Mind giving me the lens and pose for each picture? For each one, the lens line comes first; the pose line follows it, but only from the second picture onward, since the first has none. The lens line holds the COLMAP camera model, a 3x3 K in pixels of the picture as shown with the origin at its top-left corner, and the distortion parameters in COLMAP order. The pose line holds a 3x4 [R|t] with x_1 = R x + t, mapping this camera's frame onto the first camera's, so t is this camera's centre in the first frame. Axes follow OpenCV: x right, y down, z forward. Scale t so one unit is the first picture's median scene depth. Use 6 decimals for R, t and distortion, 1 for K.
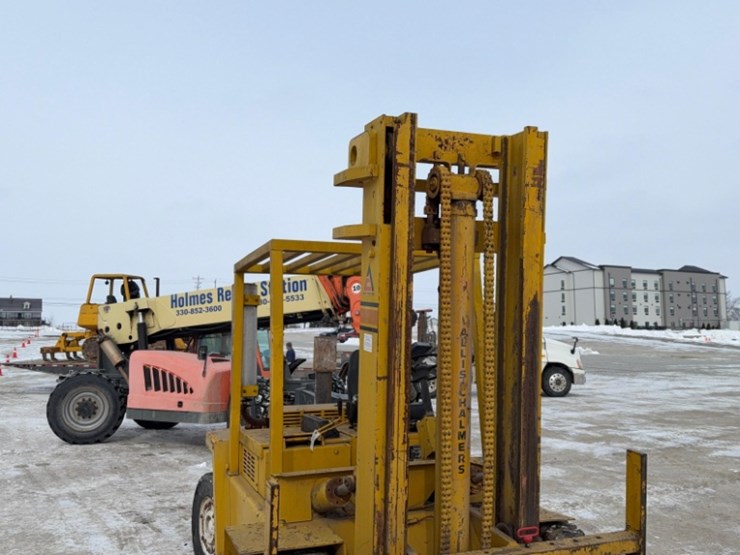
lens RADIAL K [[654.9, 0, 364.6], [0, 654.9, 275.1], [0, 0, 1]] dist [0.122817, -0.215058]
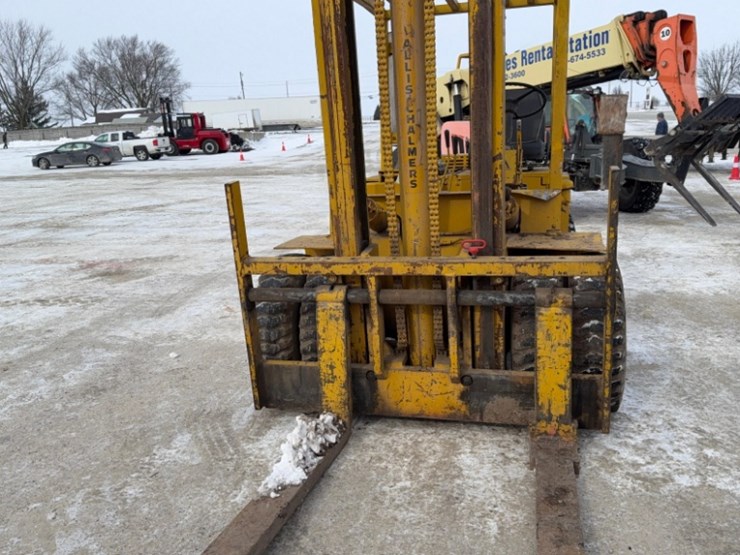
lens RADIAL K [[654.9, 0, 365.0], [0, 654.9, 282.0], [0, 0, 1]] dist [0.122817, -0.215058]
pose [[0.822387, 0.094857, -0.560966, 0.407164], [0.093223, 0.950209, 0.297343, 0.074081], [0.561240, -0.296826, 0.772596, 0.062692]]
